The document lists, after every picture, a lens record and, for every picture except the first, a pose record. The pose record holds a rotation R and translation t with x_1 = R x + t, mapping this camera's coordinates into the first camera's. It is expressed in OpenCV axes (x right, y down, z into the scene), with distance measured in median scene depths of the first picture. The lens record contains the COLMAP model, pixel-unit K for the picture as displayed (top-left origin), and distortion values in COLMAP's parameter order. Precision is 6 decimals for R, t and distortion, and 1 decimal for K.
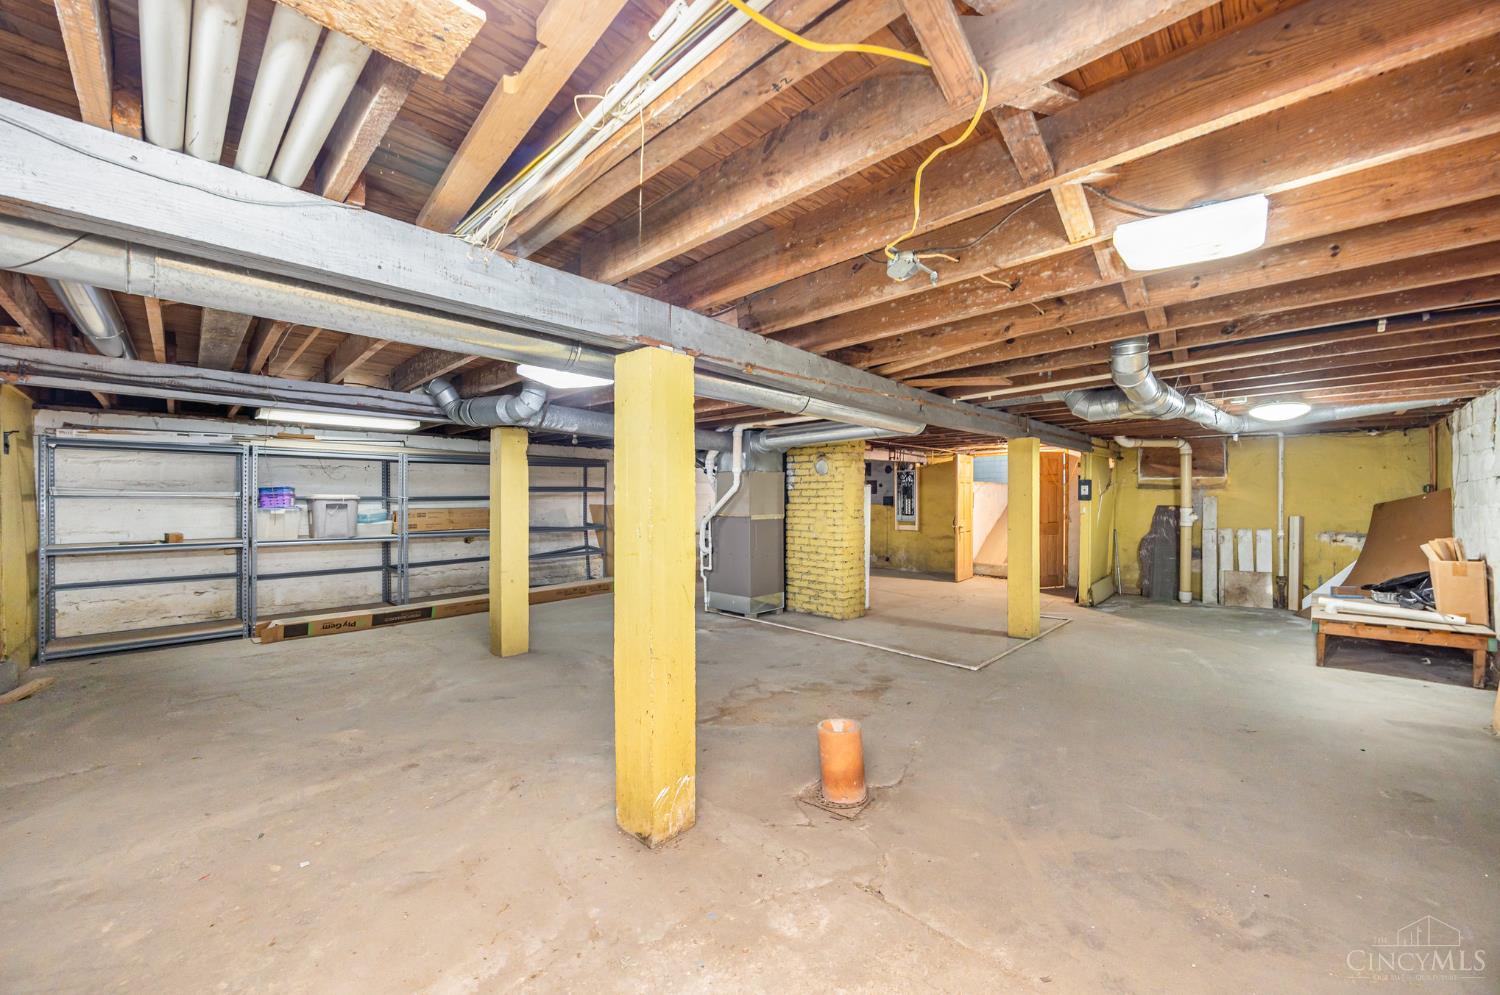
lens RADIAL K [[574.4, 0, 750.4], [0, 574.4, 502.2], [0, 0, 1]] dist [0.000817, 0.000115]
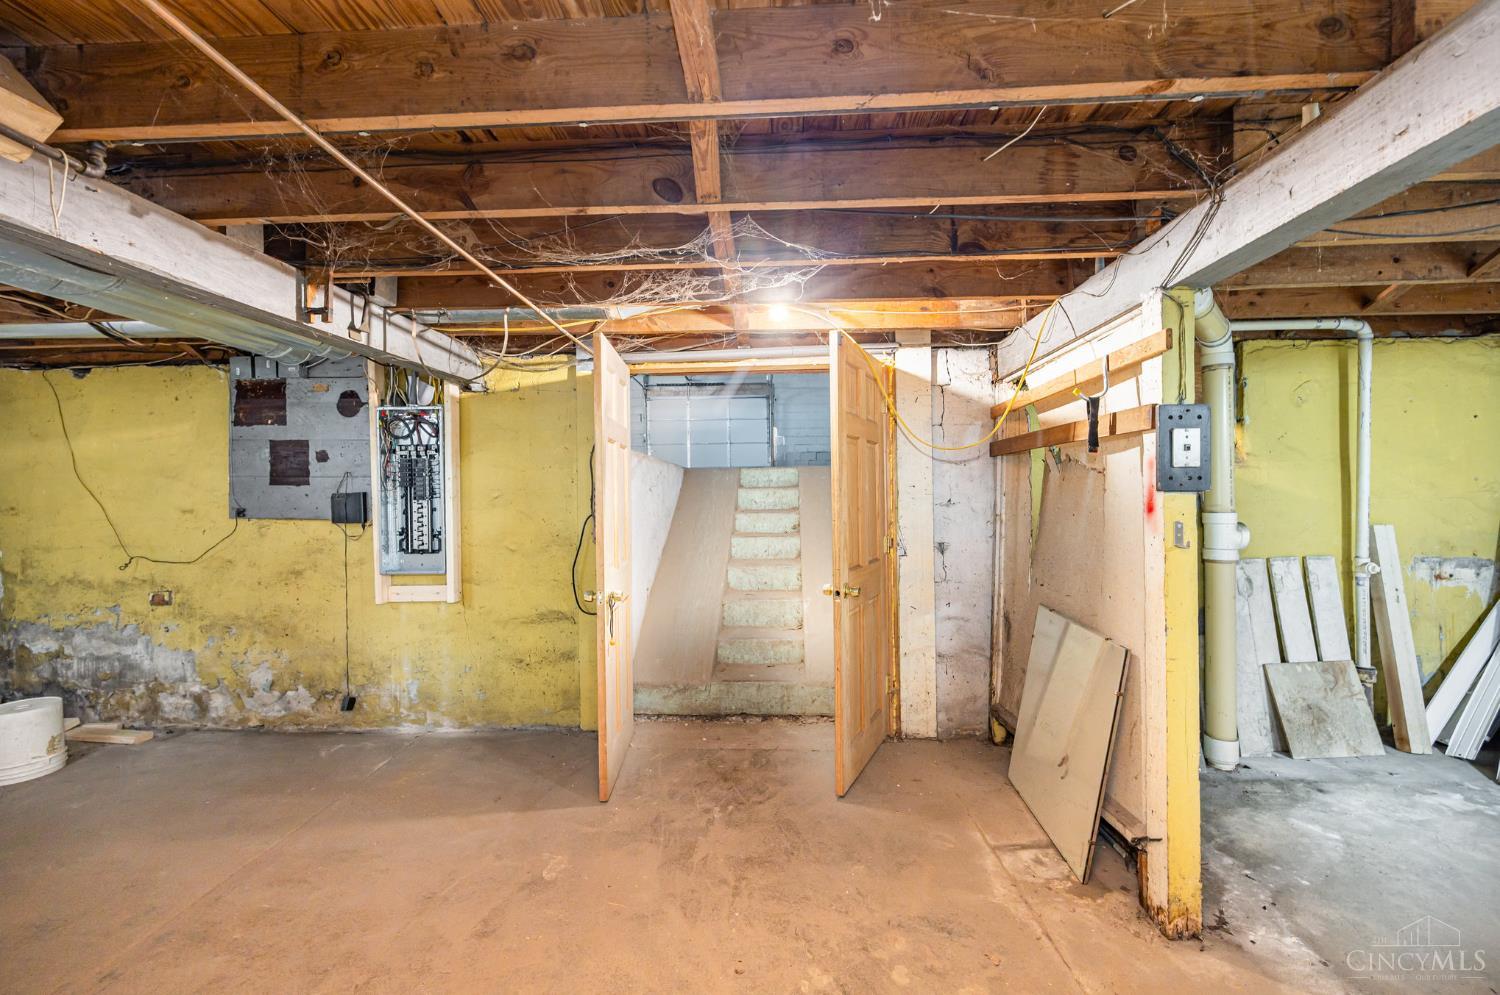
lens RADIAL K [[577.8, 0, 750.0], [0, 577.8, 497.5], [0, 0, 1]] dist [-0.000527, -0.000237]
pose [[0.743025, -0.008860, 0.669205, 0.329720], [0.018951, 0.999790, -0.007805, -0.002262], [-0.668995, 0.018481, 0.743037, 1.081900]]
